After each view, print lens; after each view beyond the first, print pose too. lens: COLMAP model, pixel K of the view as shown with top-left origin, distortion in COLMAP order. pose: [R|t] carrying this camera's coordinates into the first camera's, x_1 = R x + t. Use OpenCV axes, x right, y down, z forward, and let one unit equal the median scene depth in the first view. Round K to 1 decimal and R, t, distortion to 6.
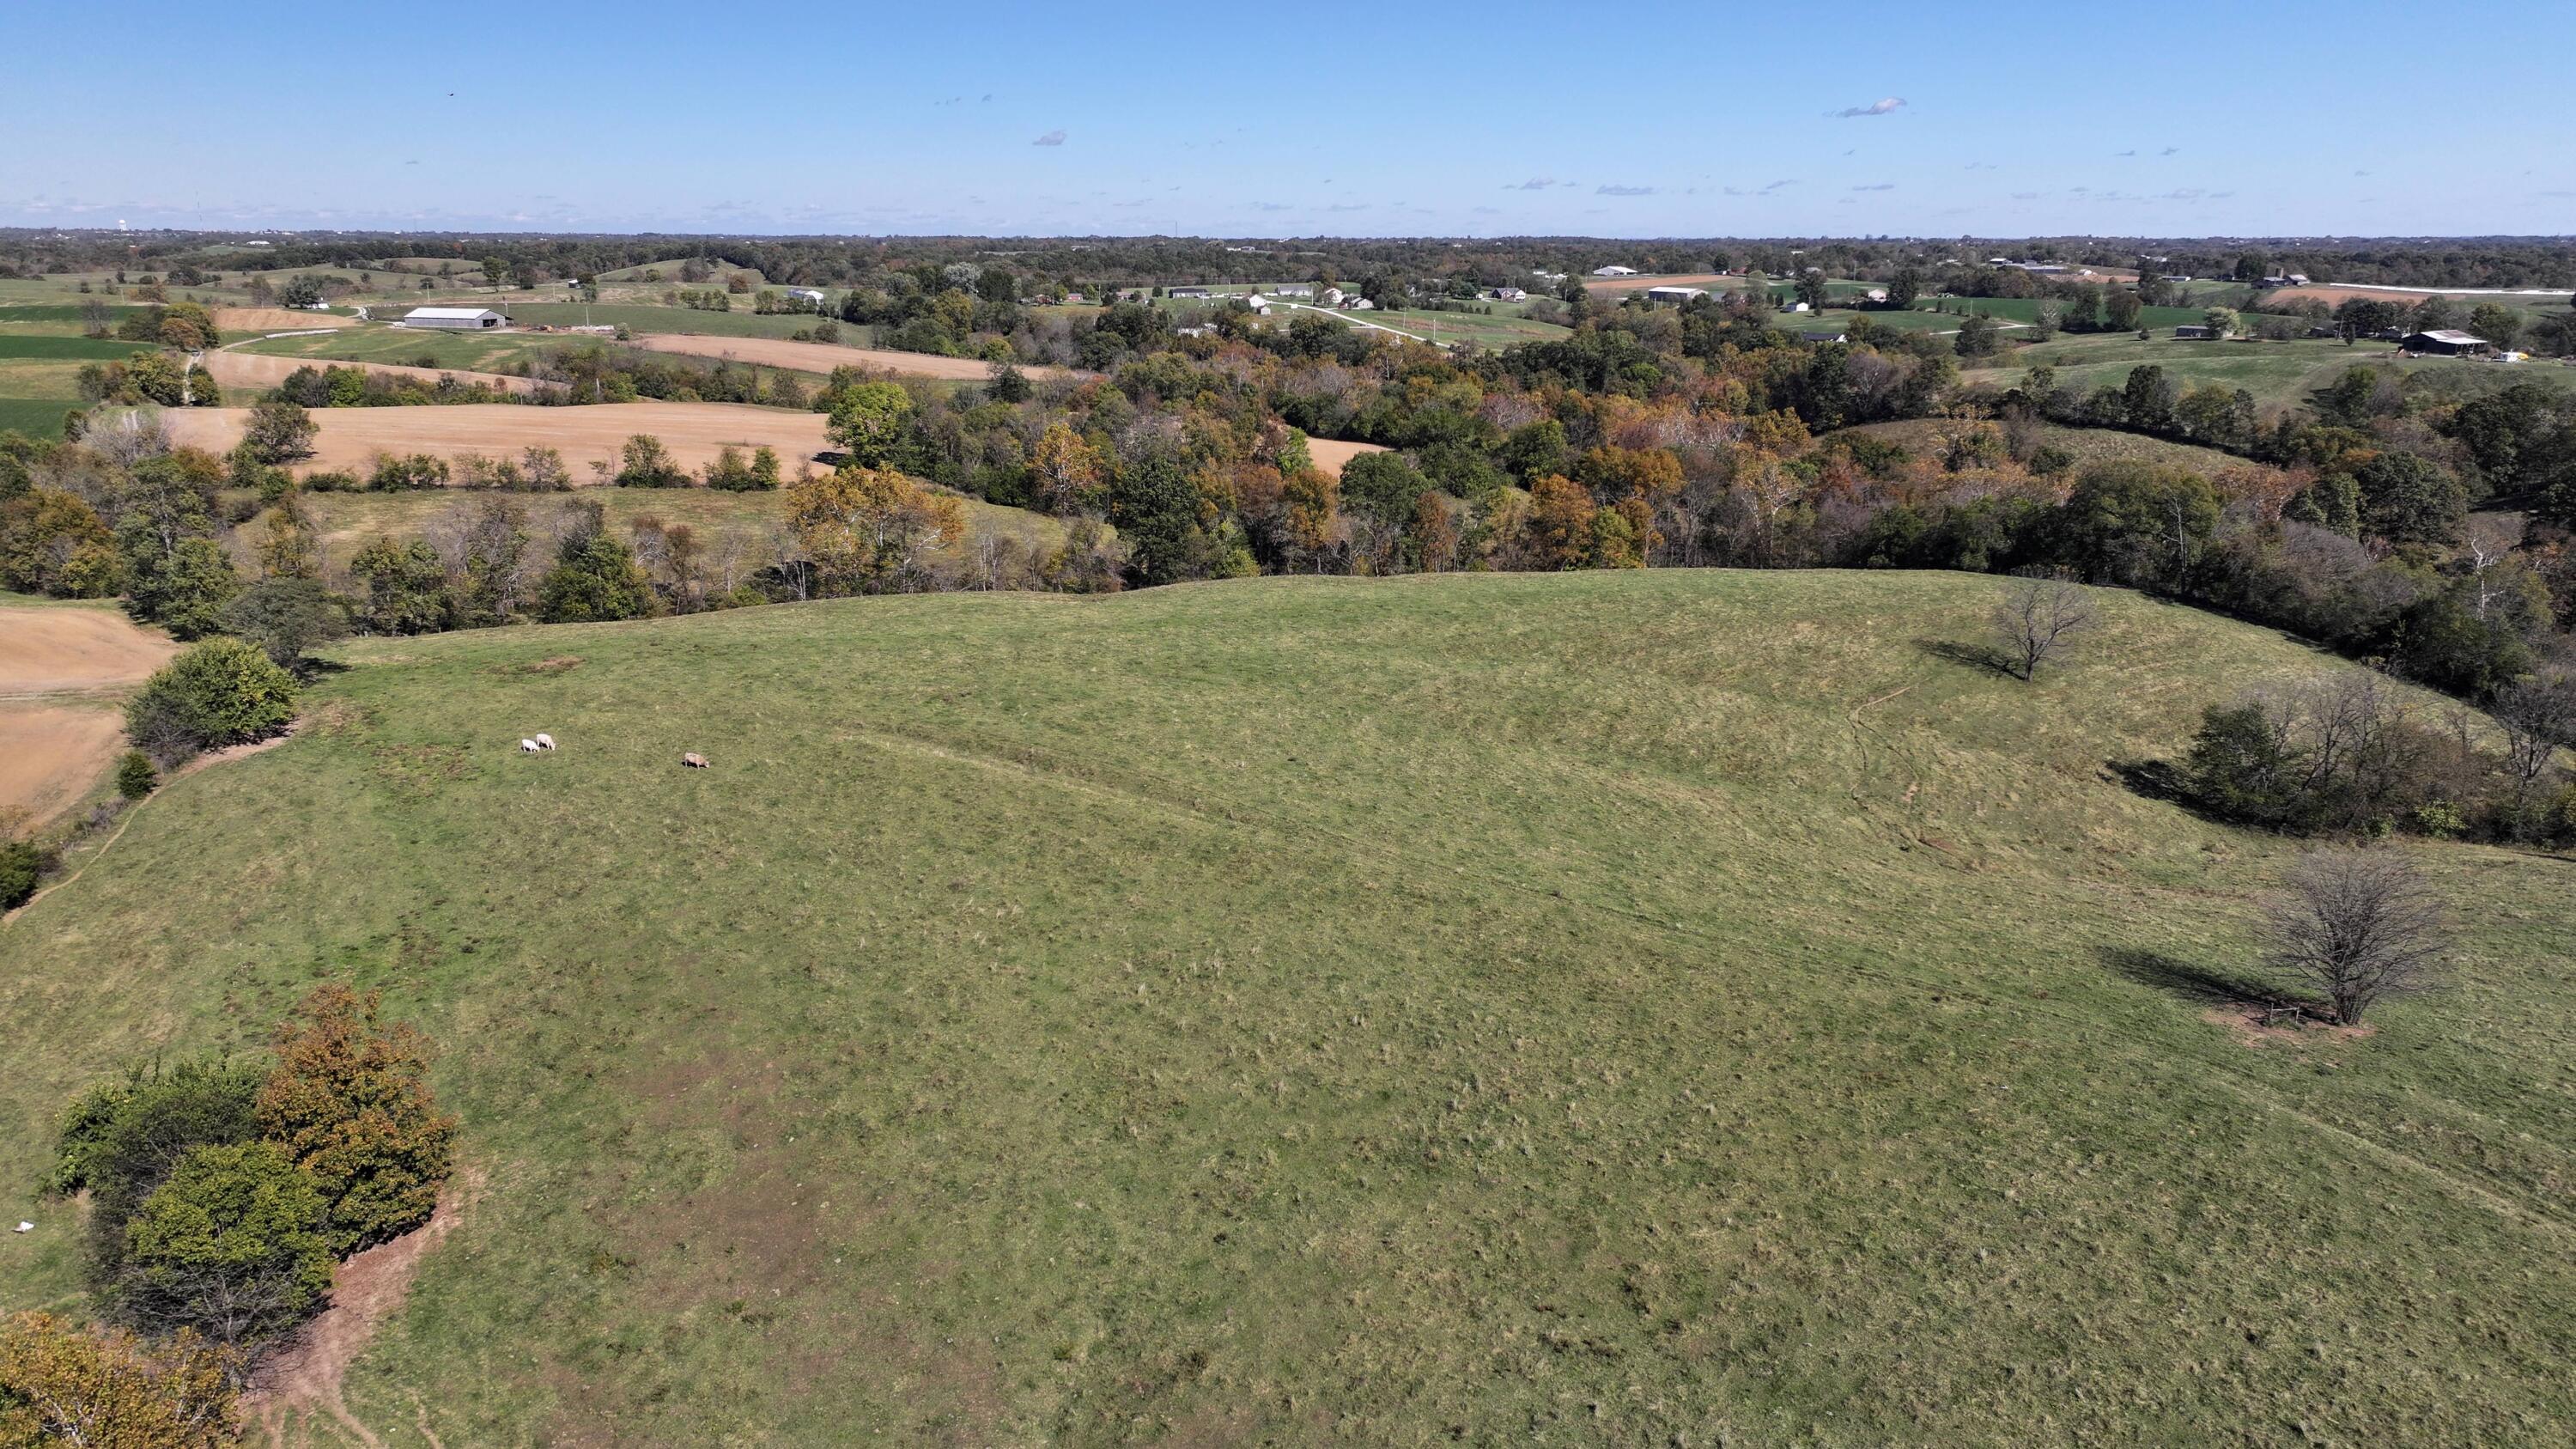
lens RADIAL K [[1809.8, 0, 1292.6], [0, 1809.8, 716.9], [0, 0, 1]] dist [0.001243, 0.018575]
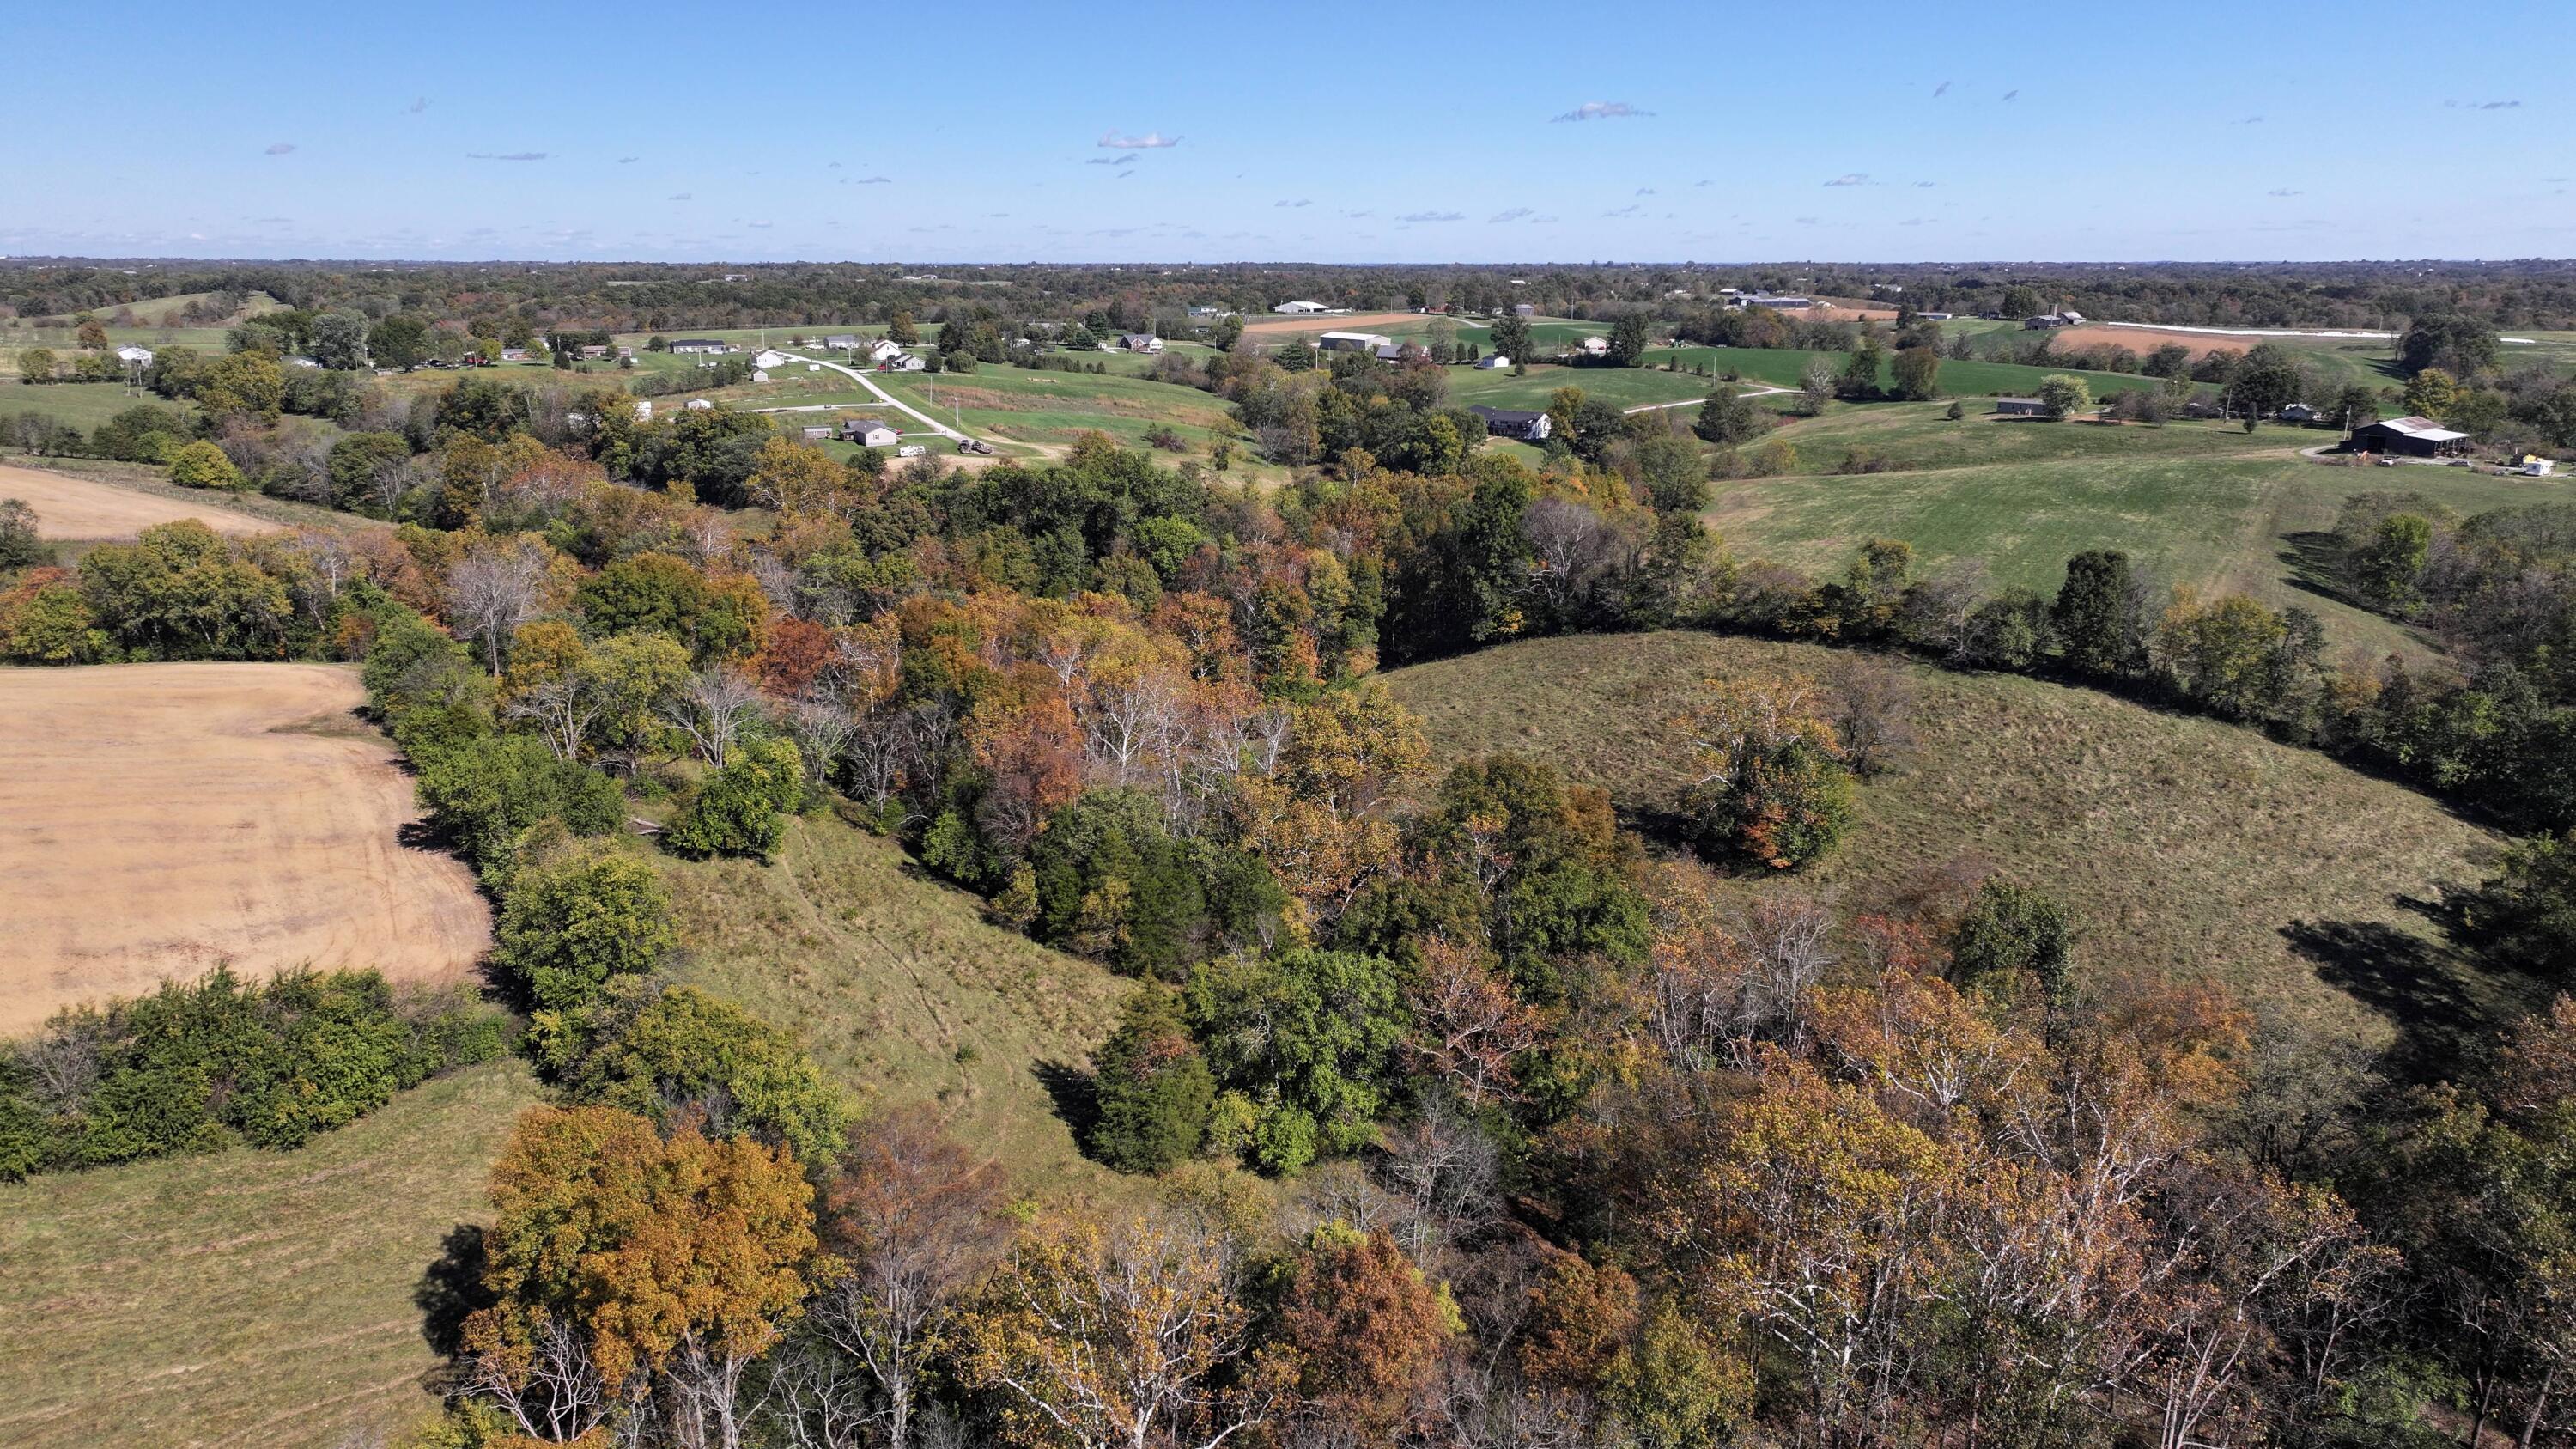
lens RADIAL K [[1809.8, 0, 1292.6], [0, 1809.8, 716.9], [0, 0, 1]] dist [0.001243, 0.018575]
pose [[0.990687, -0.034544, 0.131703, 0.086673], [0.036224, 0.999290, -0.010381, -0.070380], [-0.131251, 0.015055, 0.991235, 0.250594]]
